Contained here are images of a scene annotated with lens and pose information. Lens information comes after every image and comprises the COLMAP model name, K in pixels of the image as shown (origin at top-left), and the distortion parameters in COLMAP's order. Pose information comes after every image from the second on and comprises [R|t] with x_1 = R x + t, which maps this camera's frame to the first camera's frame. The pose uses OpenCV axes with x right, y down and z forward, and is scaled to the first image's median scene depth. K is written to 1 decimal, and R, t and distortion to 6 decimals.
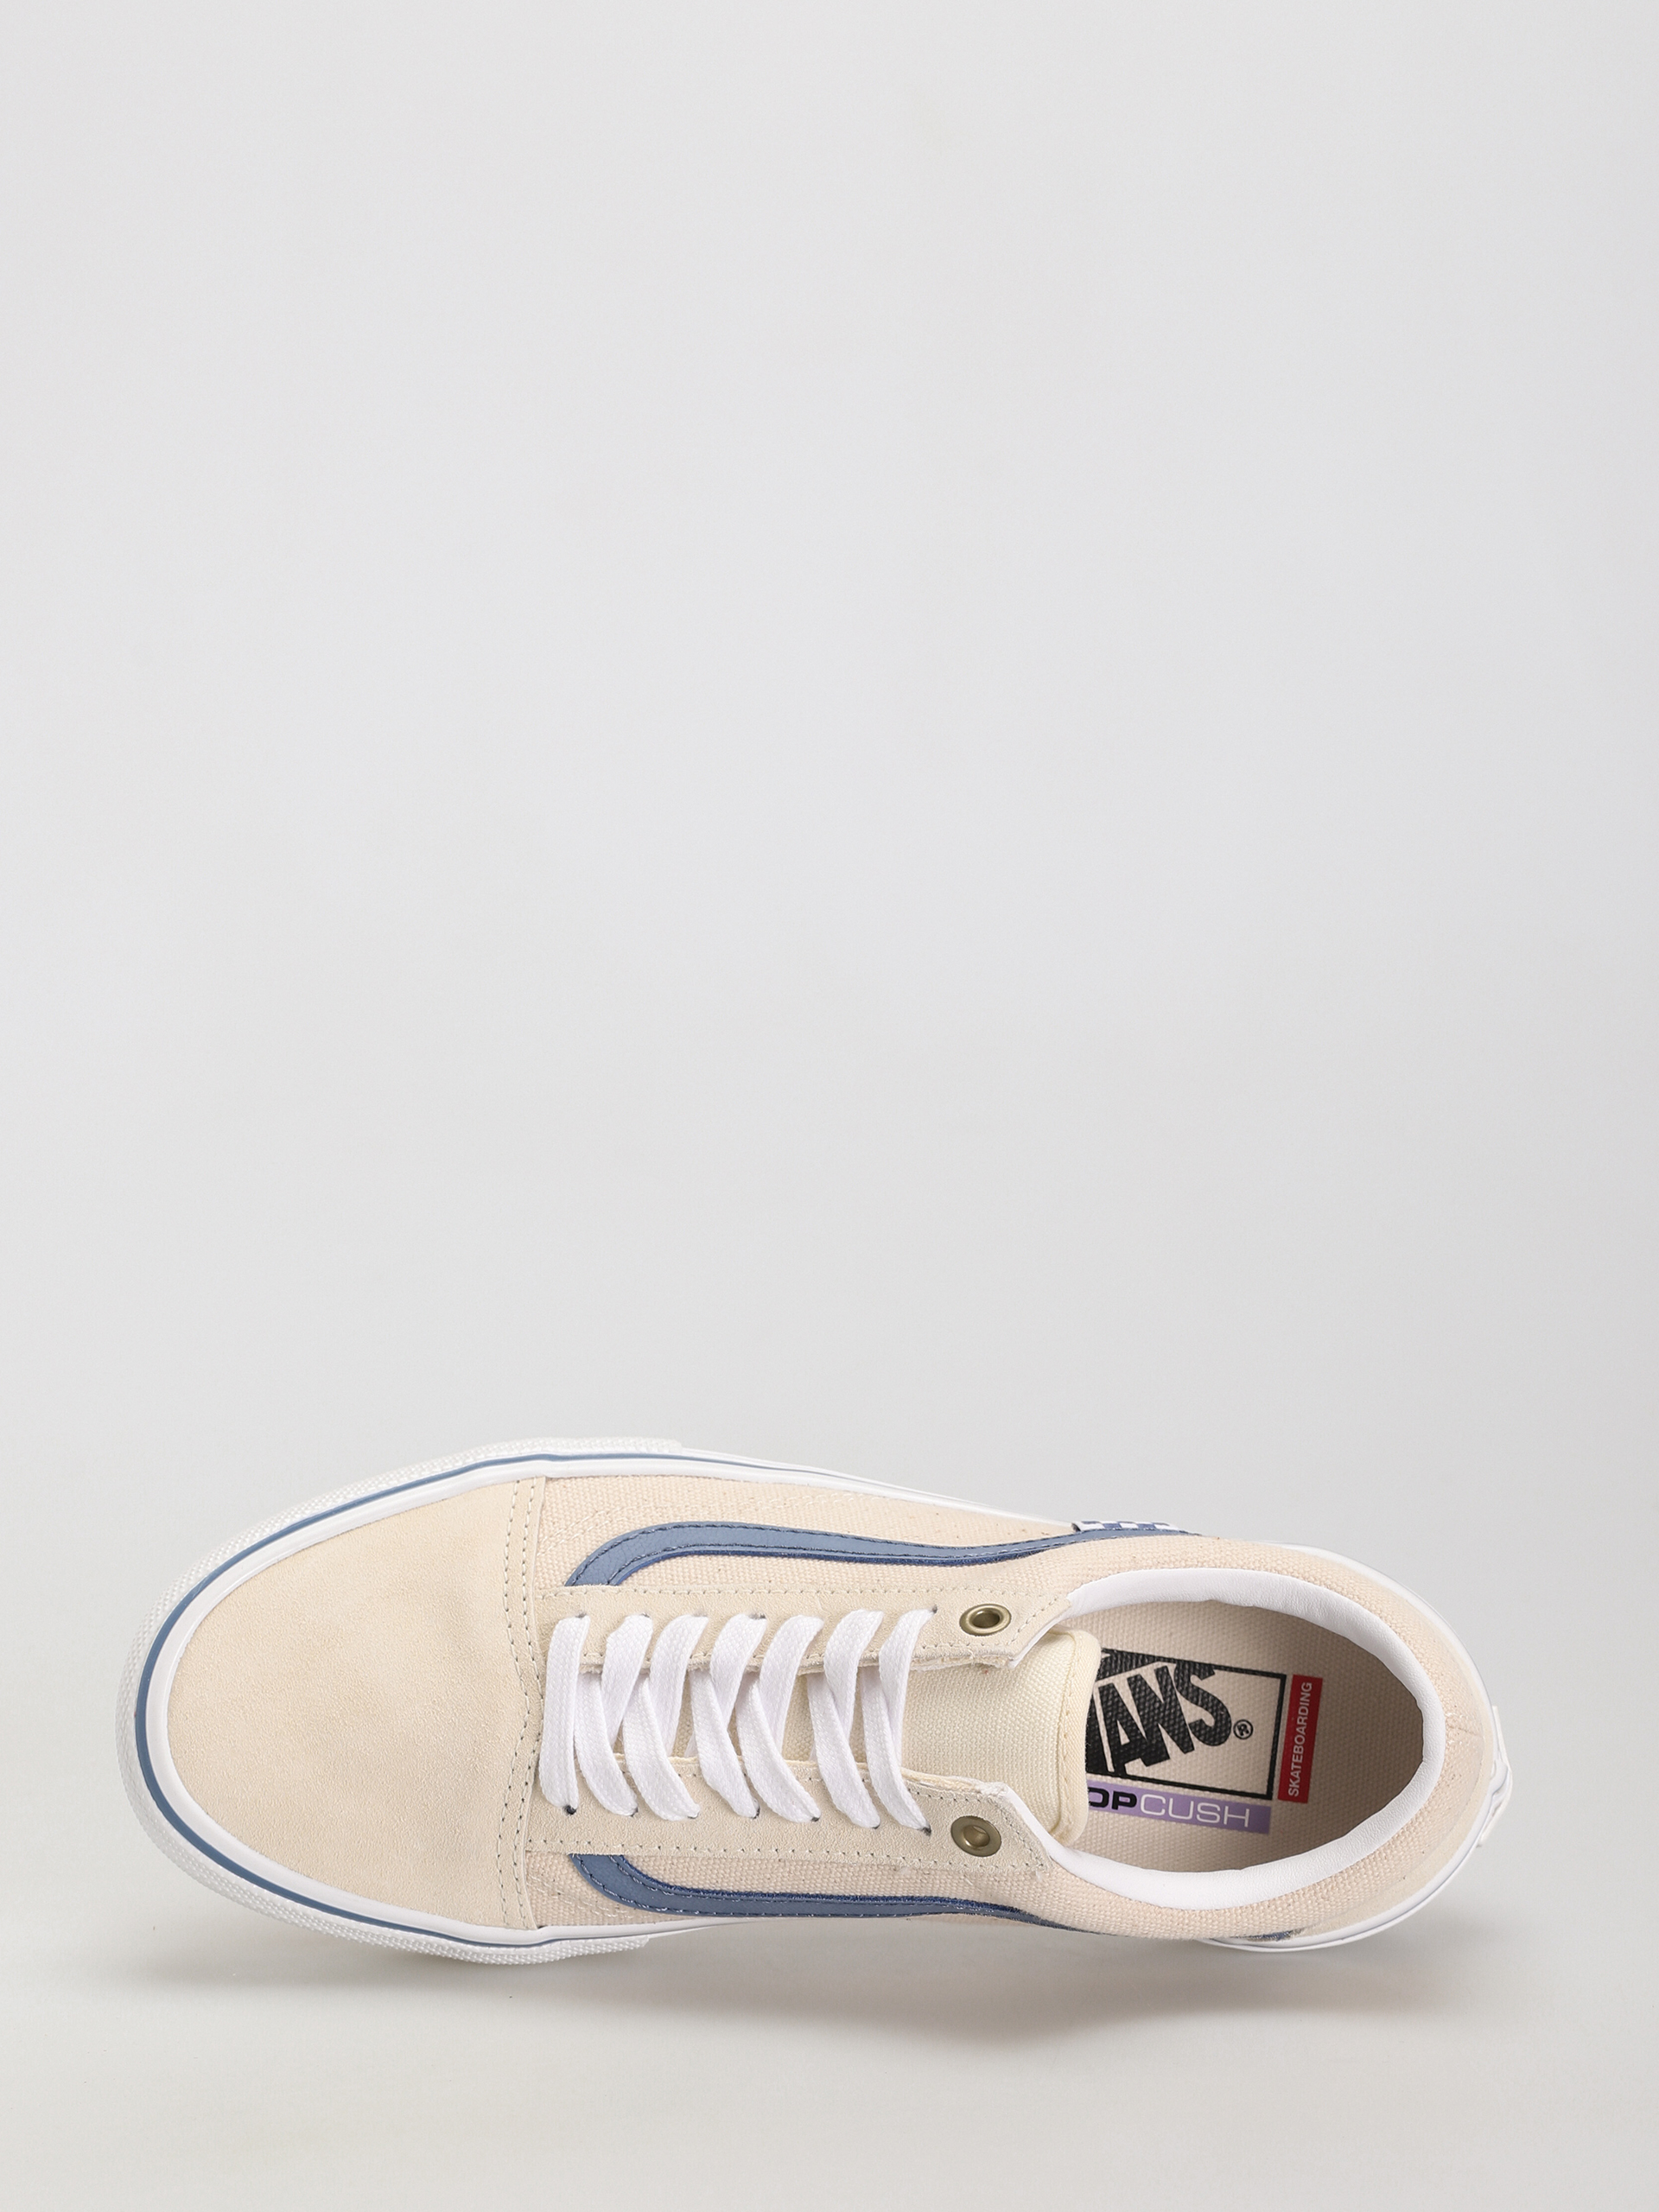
lens RADIAL K [[6253.9, 0, 832.4], [0, 6253.9, 1106.1], [0, 0, 1]] dist [-0.095162, 0.000000]
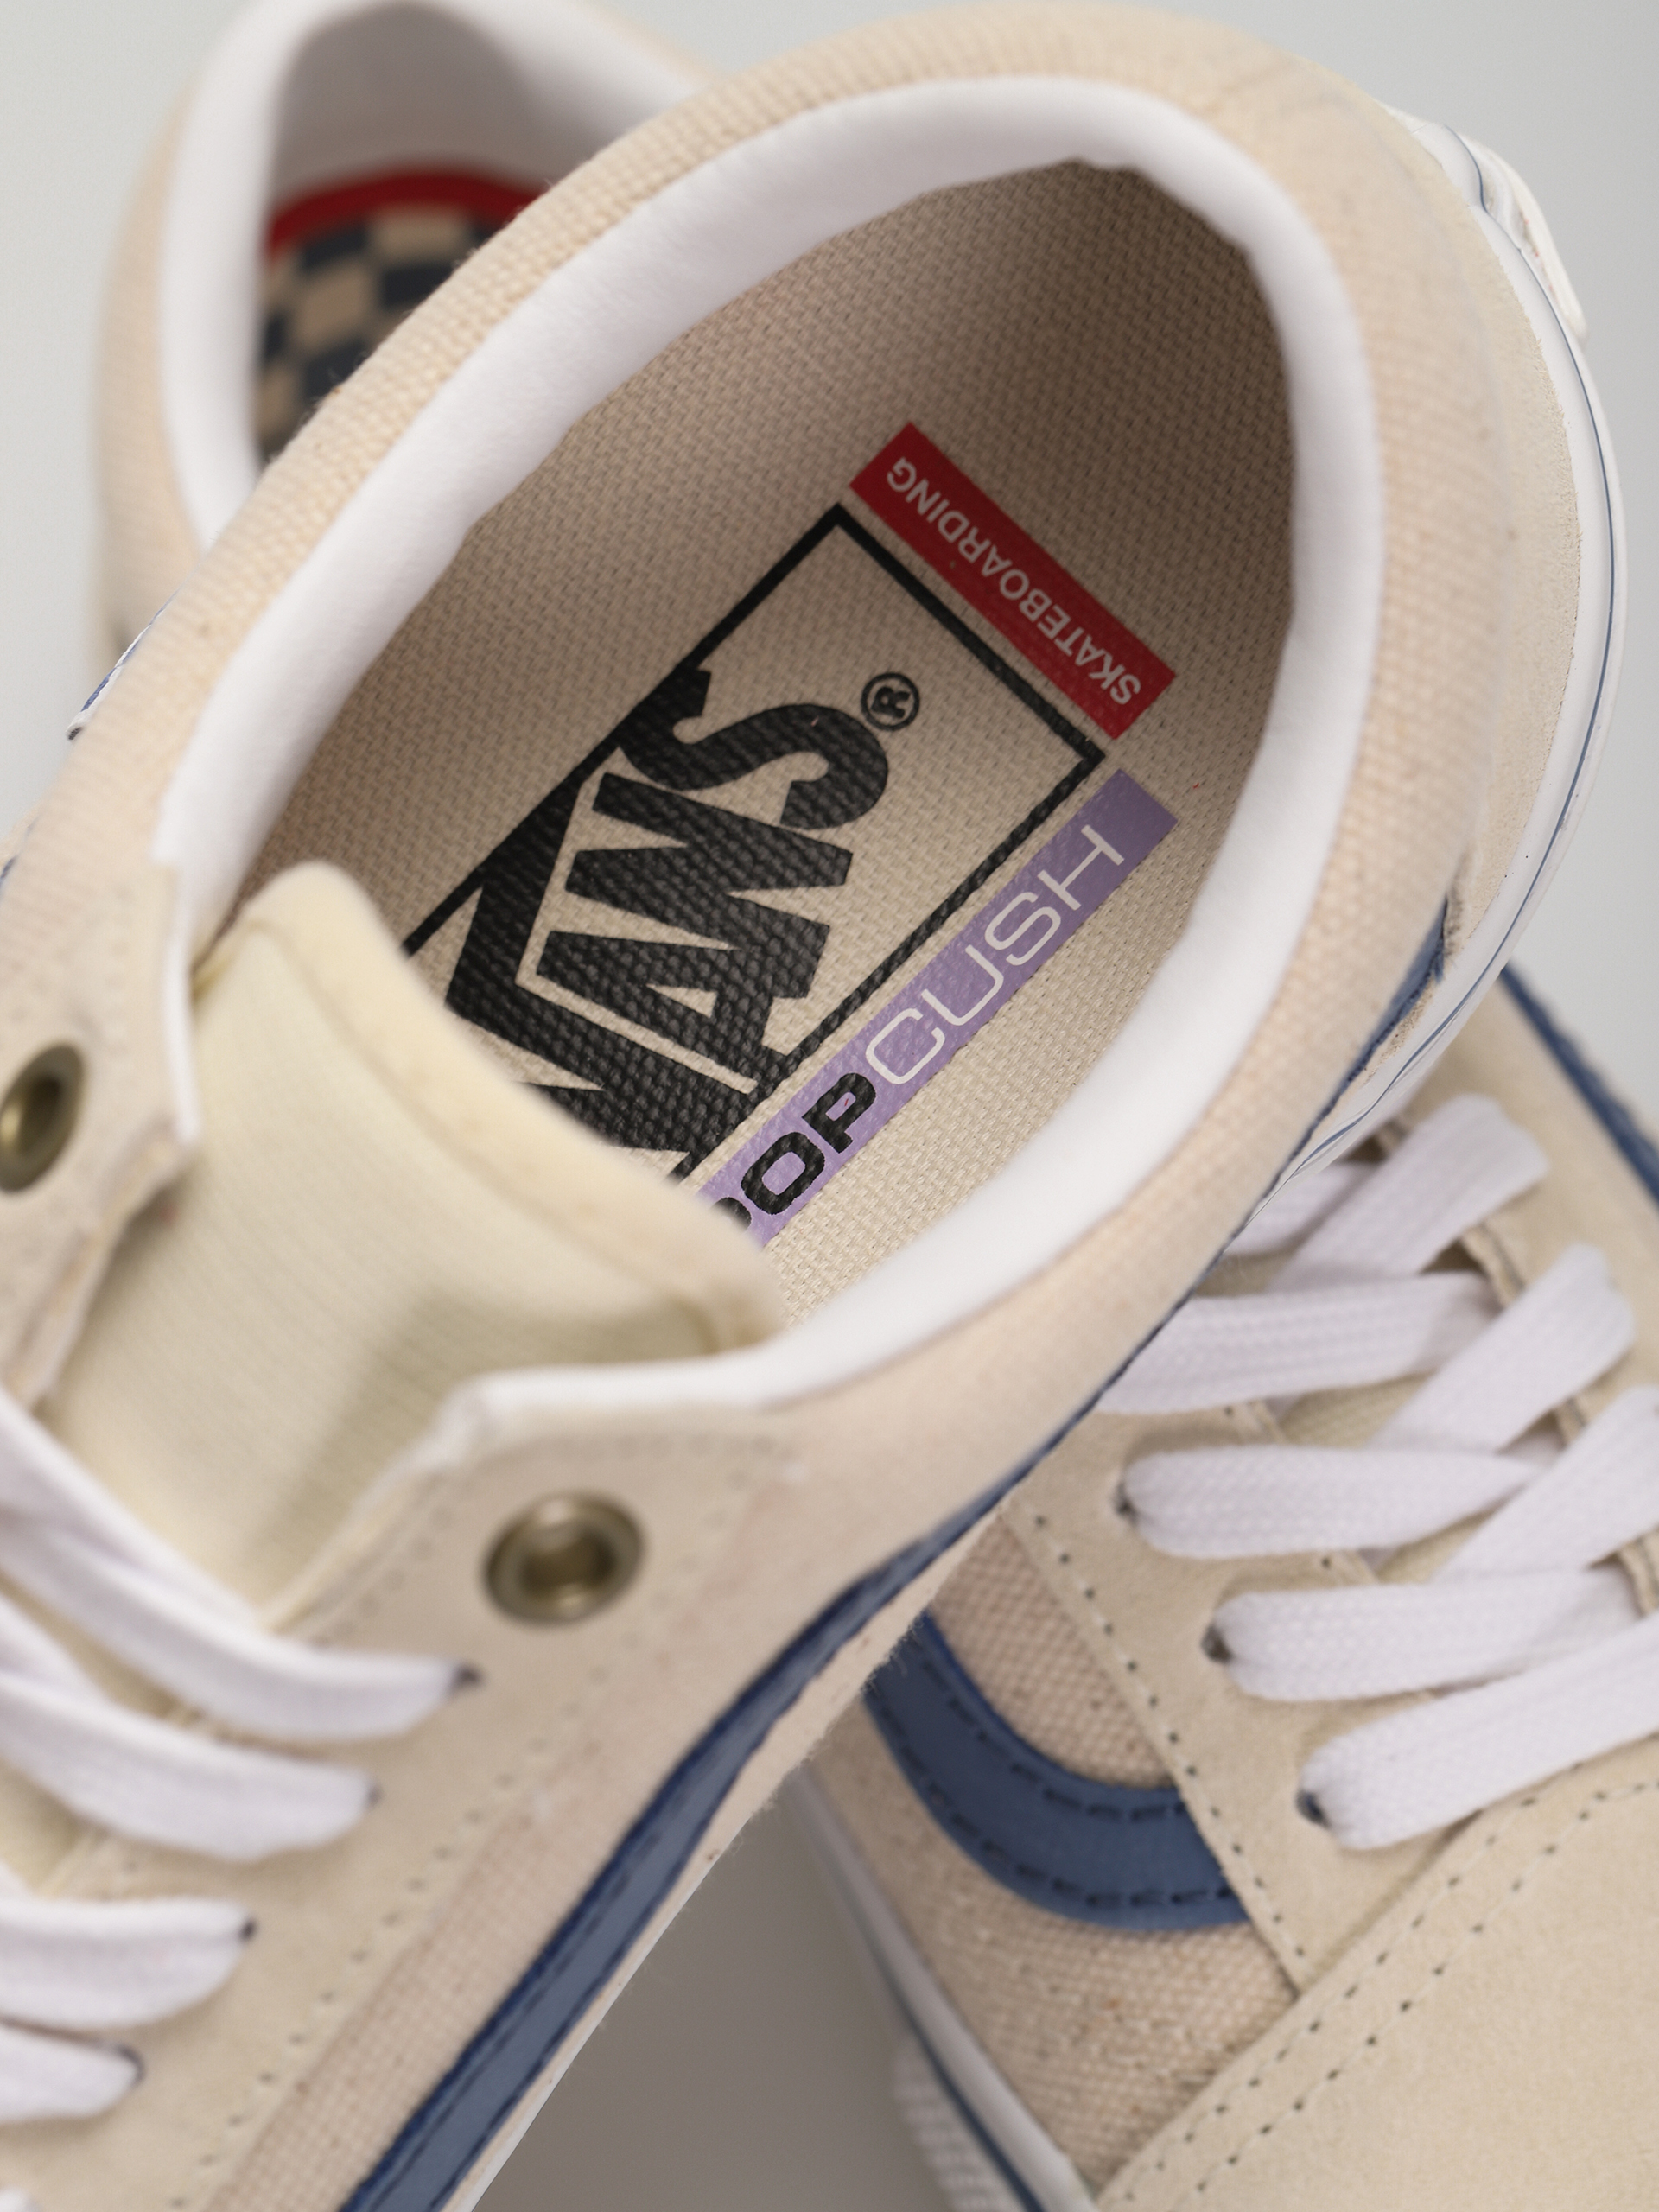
lens RADIAL K [[6253.9, 0, 828.0], [0, 6253.9, 1108.3], [0, 0, 1]] dist [-0.095162, 0.000000]
pose [[0.593633, -0.804735, -0.000715, 0.046473], [0.804269, 0.593259, 0.034568, 0.098799], [-0.027394, -0.021096, 0.999402, 0.664466]]
